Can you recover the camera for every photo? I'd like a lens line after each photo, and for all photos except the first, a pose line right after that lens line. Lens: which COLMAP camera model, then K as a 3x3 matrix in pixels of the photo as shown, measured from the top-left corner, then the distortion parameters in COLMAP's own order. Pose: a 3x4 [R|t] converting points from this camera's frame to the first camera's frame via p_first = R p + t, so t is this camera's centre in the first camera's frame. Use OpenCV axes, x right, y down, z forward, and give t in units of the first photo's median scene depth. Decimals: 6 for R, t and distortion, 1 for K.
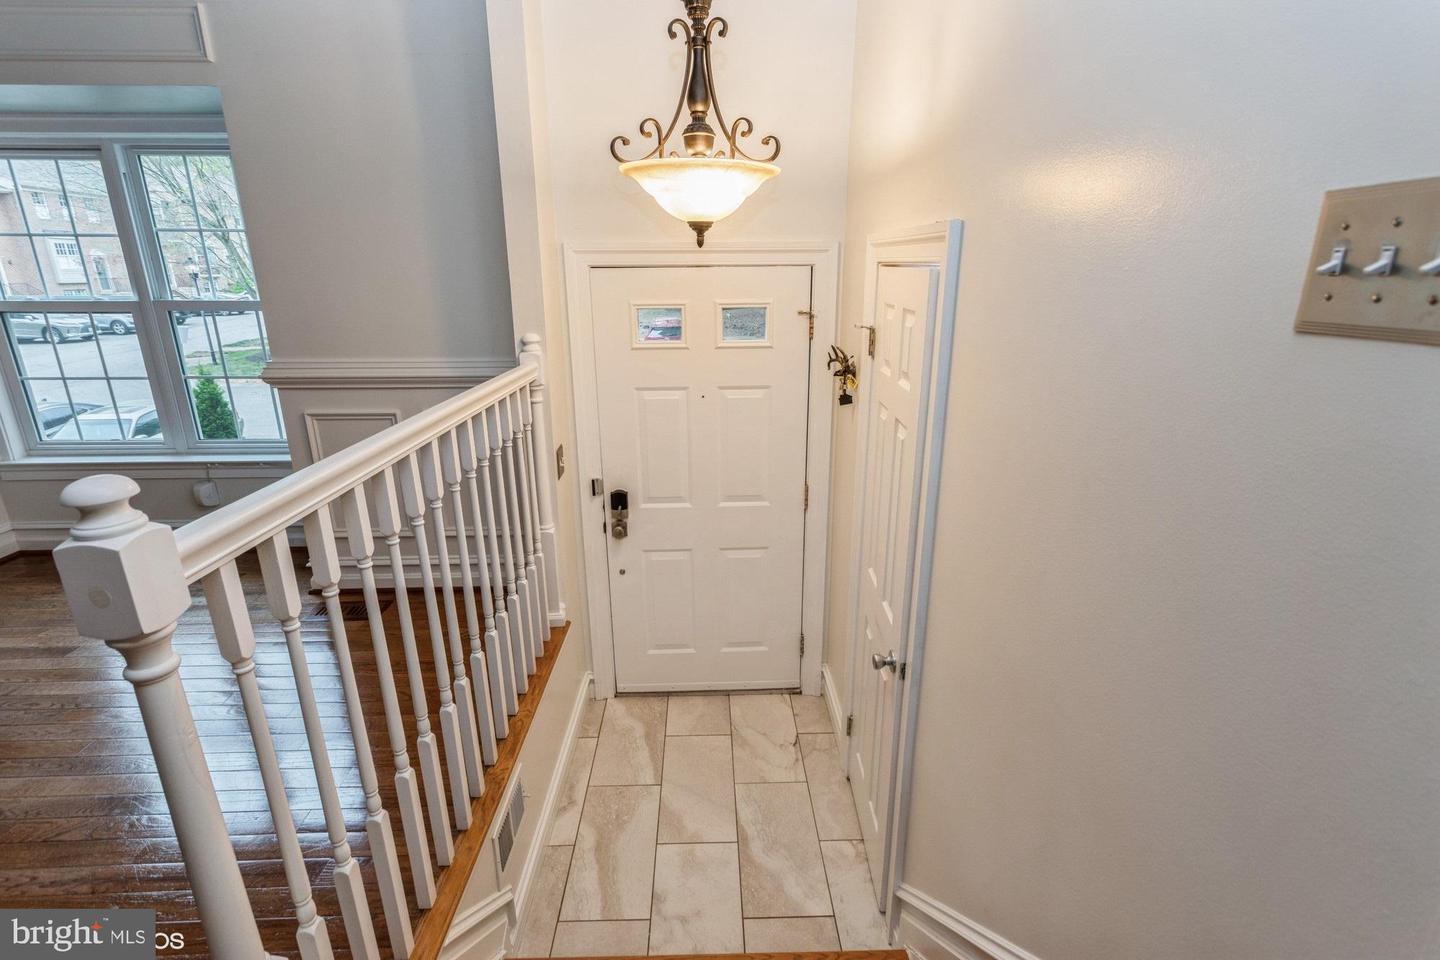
lens RADIAL K [[682.1, 0, 723.9], [0, 682.1, 482.6], [0, 0, 1]] dist [-0.000995, 0.002870]
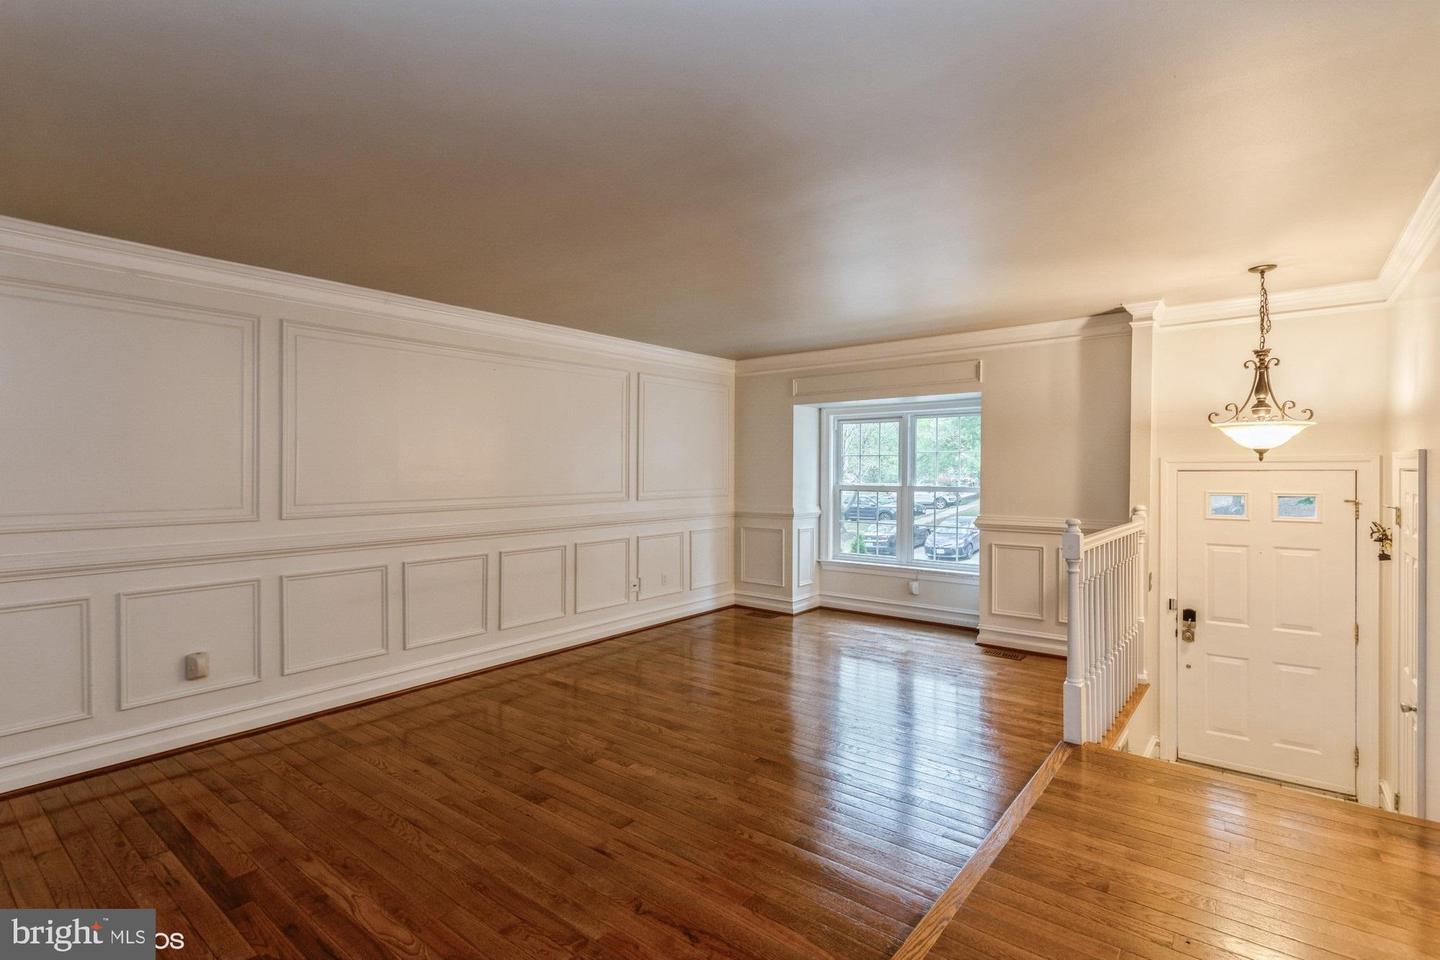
lens RADIAL K [[682.1, 0, 718.5], [0, 682.1, 476.3], [0, 0, 1]] dist [-0.000995, 0.002870]
pose [[0.762272, 0.010040, -0.647179, 0.035172], [-0.198809, 0.955176, -0.219347, 0.324015], [0.615968, 0.295867, 0.730100, -1.025983]]
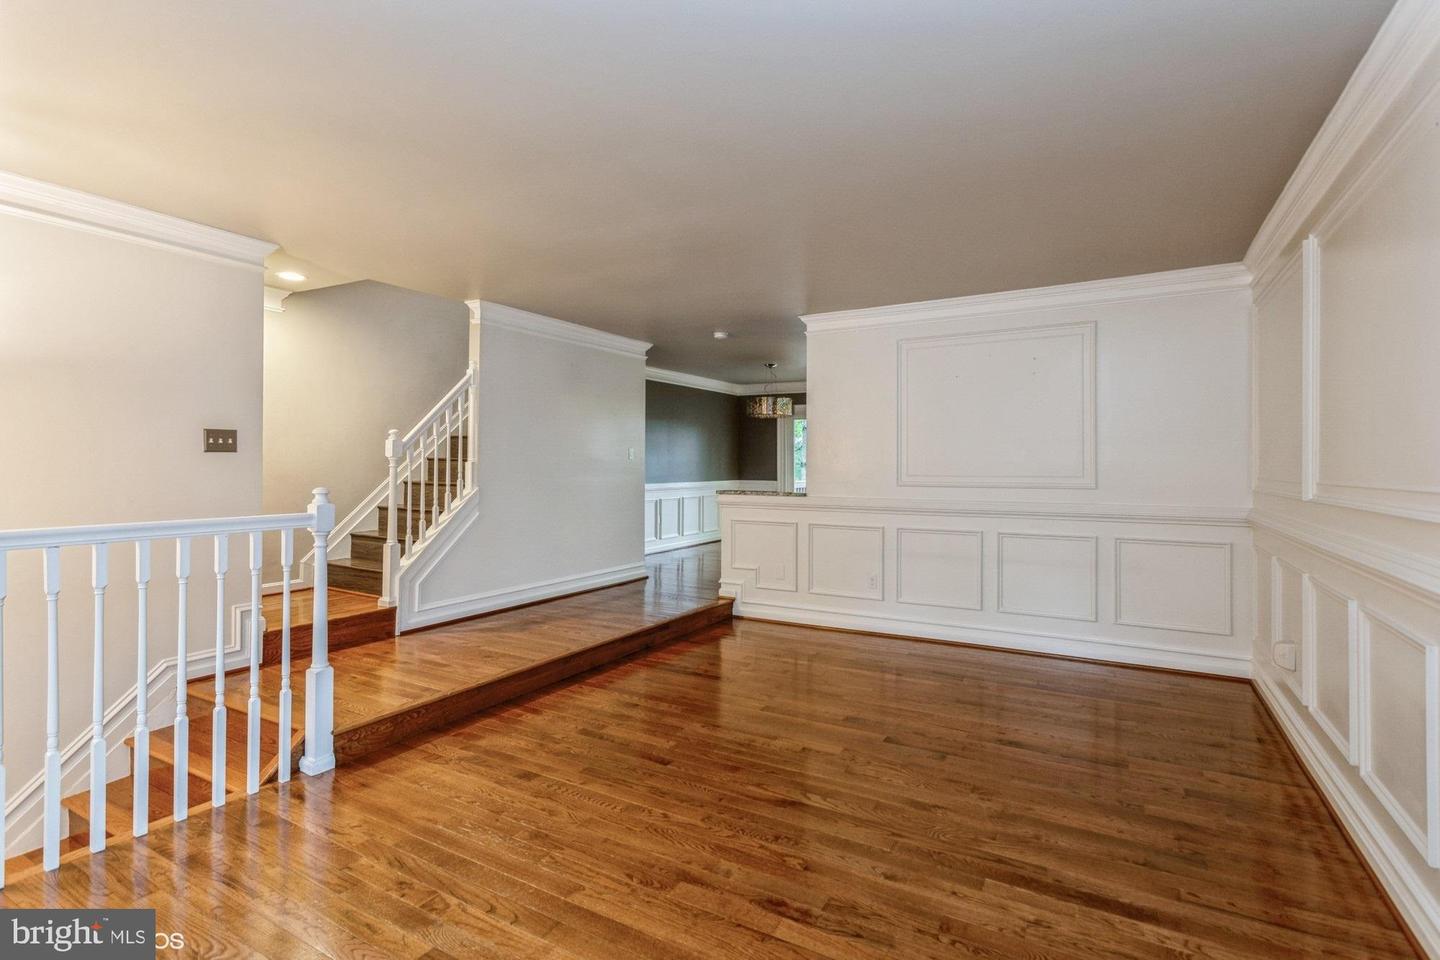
lens RADIAL K [[682.1, 0, 719.3], [0, 682.1, 465.7], [0, 0, 1]] dist [-0.000995, 0.002870]
pose [[-0.853216, 0.000056, 0.521558, -1.433479], [0.158701, 0.952610, 0.259517, -0.229004], [-0.496827, 0.304196, -0.812791, 0.889600]]
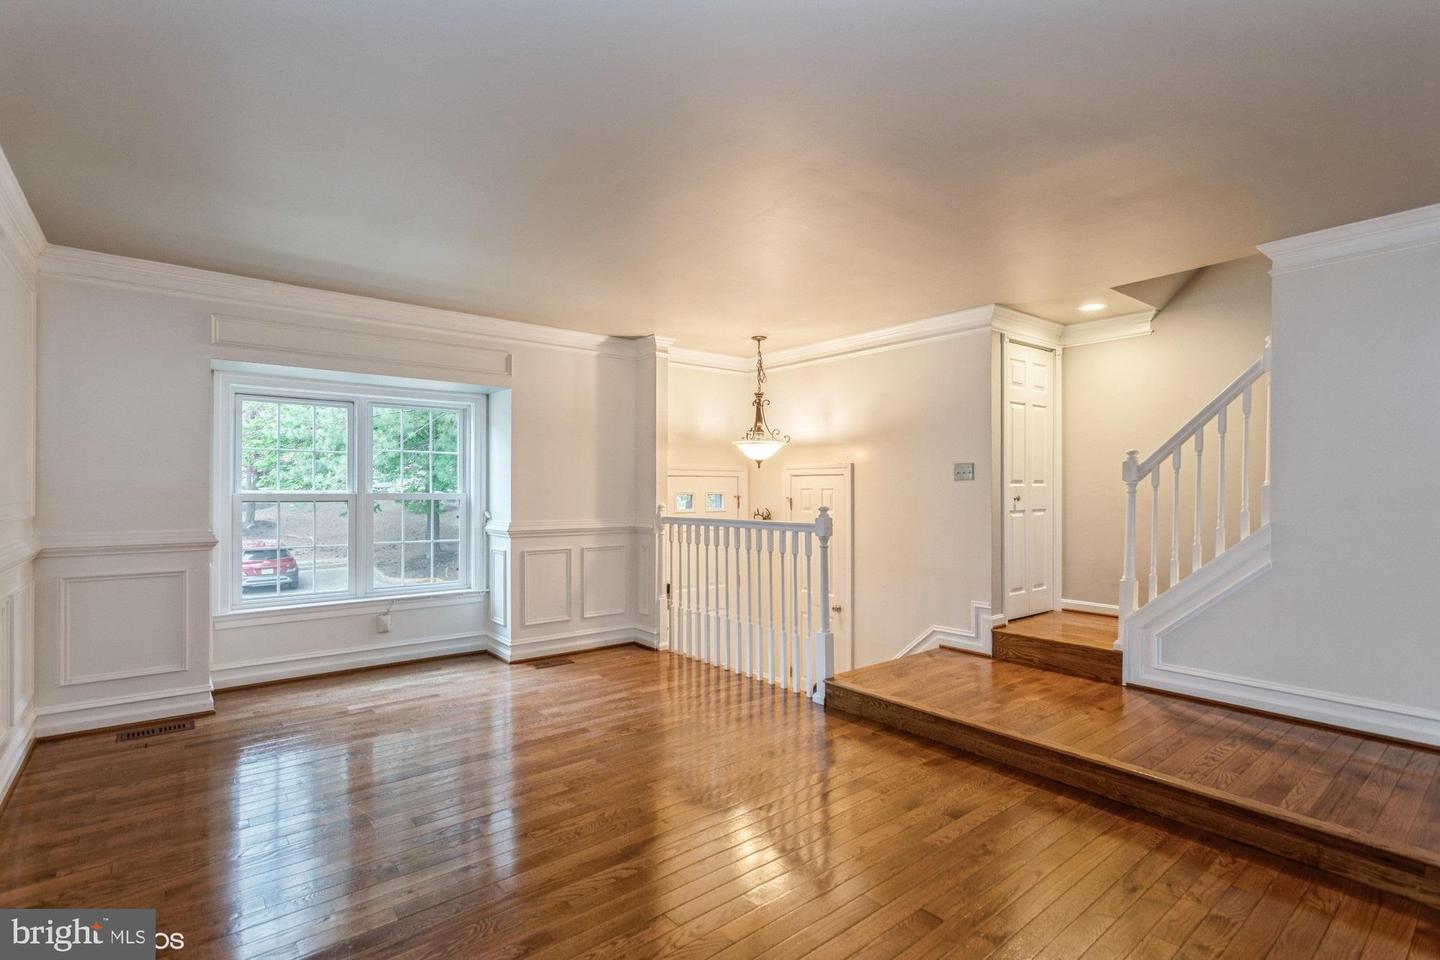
lens RADIAL K [[682.1, 0, 719.5], [0, 682.1, 494.6], [0, 0, 1]] dist [-0.000995, 0.002870]
pose [[0.793157, 0.000749, 0.609017, -1.460445], [0.182342, 0.953834, -0.238647, 0.312055], [-0.581080, 0.300334, 0.756403, -0.780972]]
